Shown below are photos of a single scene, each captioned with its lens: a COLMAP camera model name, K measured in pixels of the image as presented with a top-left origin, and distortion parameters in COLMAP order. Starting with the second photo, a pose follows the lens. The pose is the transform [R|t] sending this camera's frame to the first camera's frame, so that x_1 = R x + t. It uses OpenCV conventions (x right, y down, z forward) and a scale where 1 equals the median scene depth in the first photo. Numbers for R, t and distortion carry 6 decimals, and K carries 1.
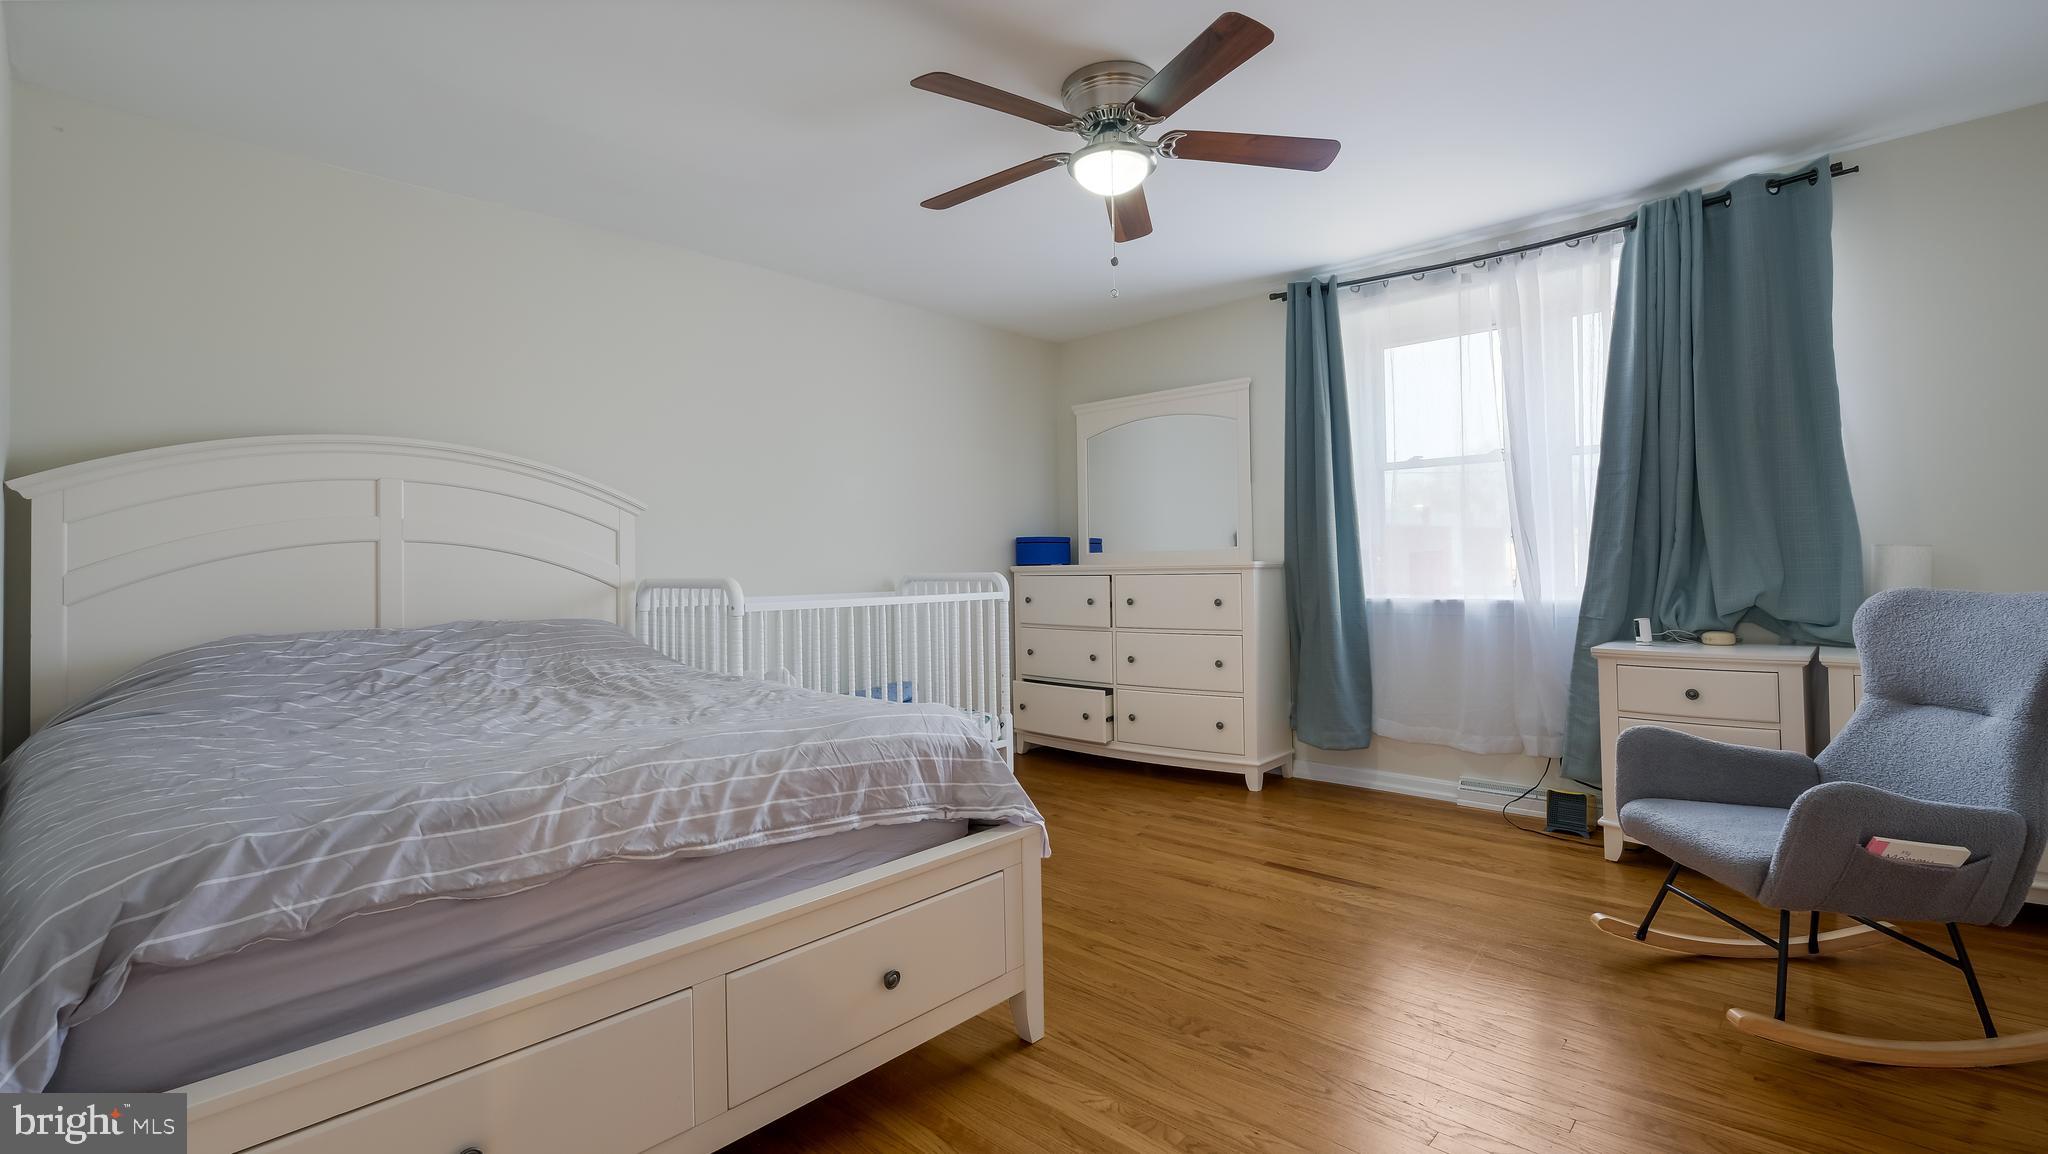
lens RADIAL K [[903.0, 0, 1024.3], [0, 903.0, 569.2], [0, 0, 1]] dist [0.002430, -0.001170]
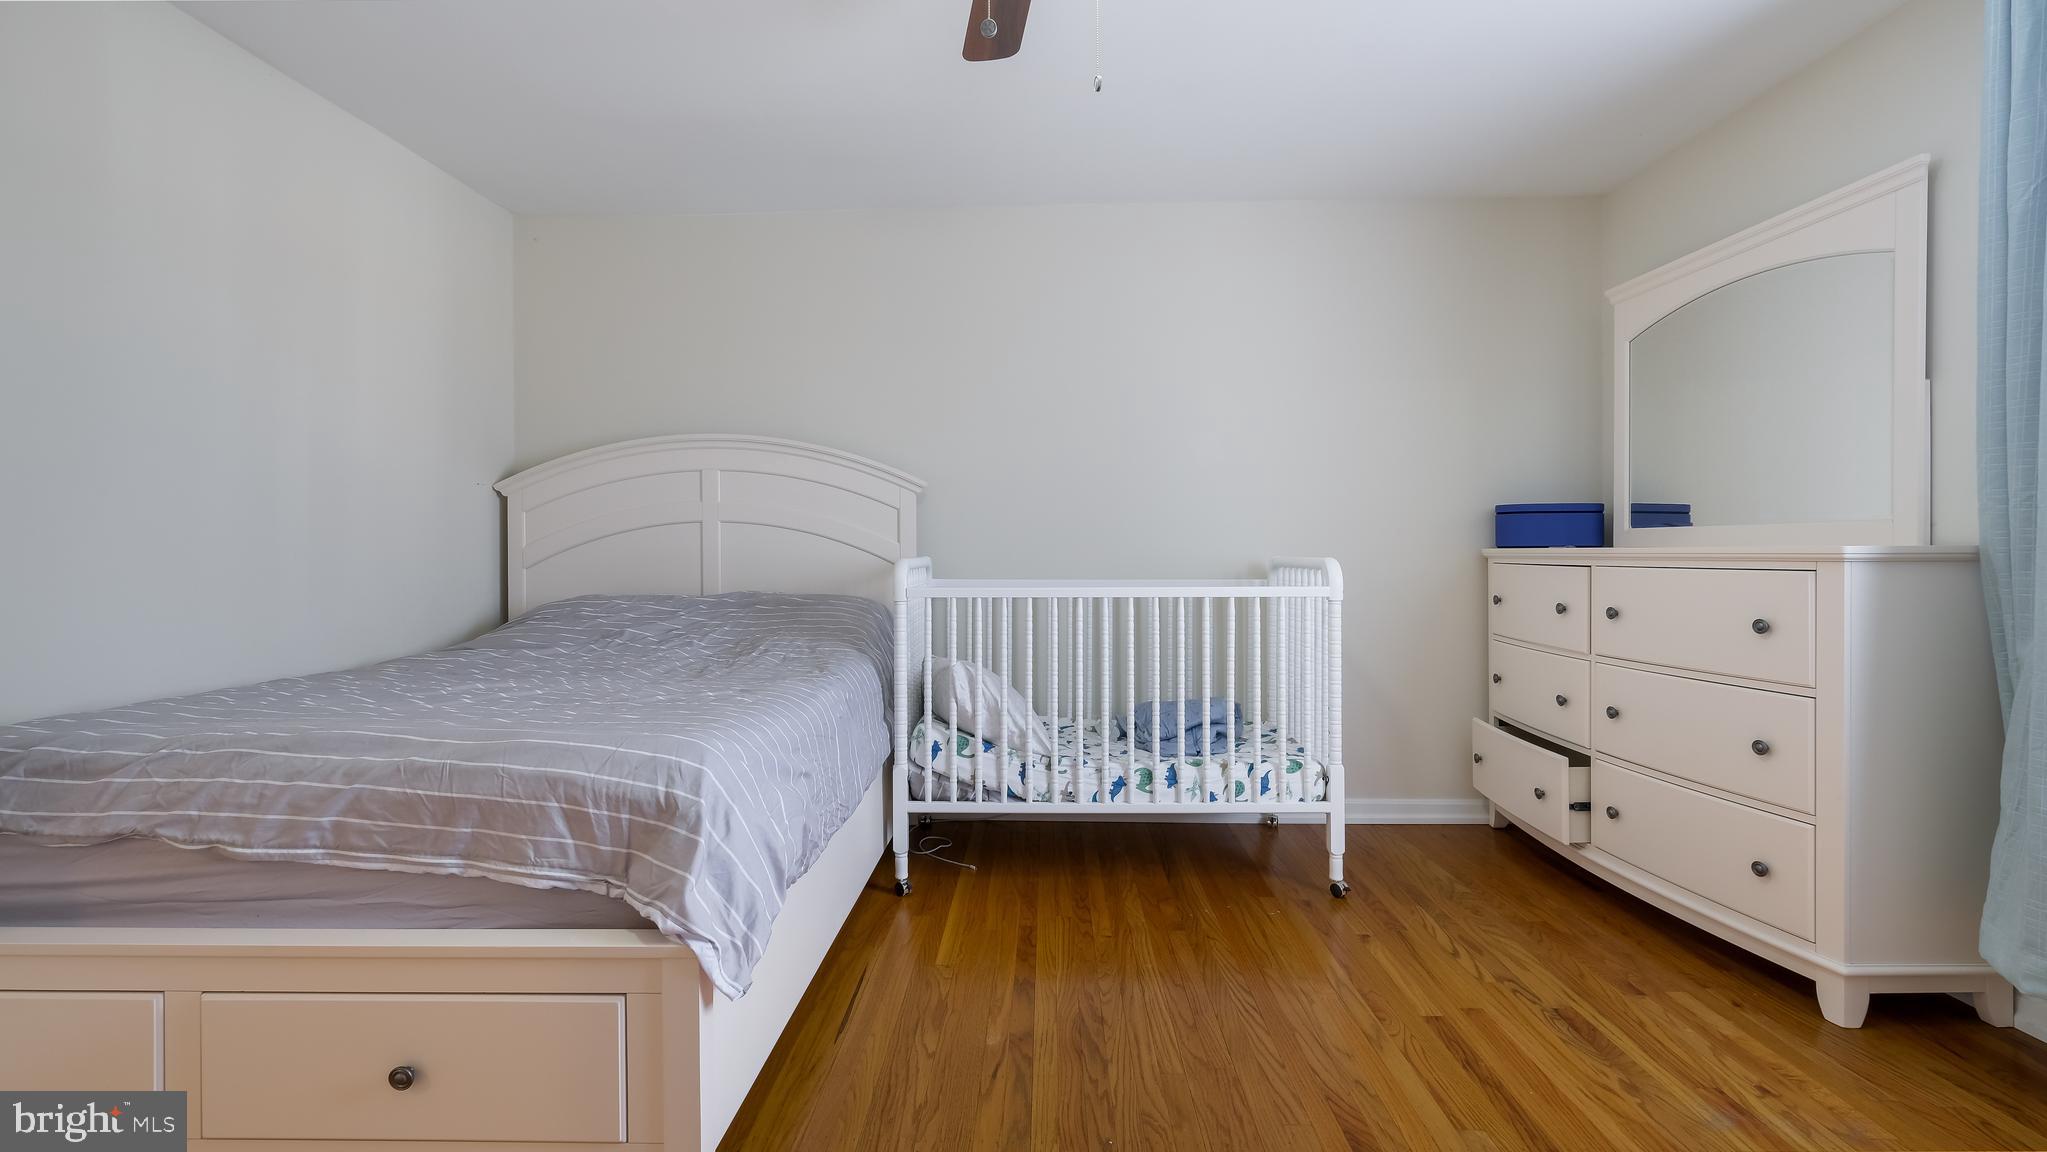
lens RADIAL K [[898.6, 0, 1025.0], [0, 898.6, 572.6], [0, 0, 1]] dist [-0.000829, 0.001116]
pose [[0.664886, 0.032199, -0.746251, 0.388509], [-0.009899, 0.999363, 0.034301, -0.007669], [0.746880, -0.015419, 0.664780, 0.445793]]
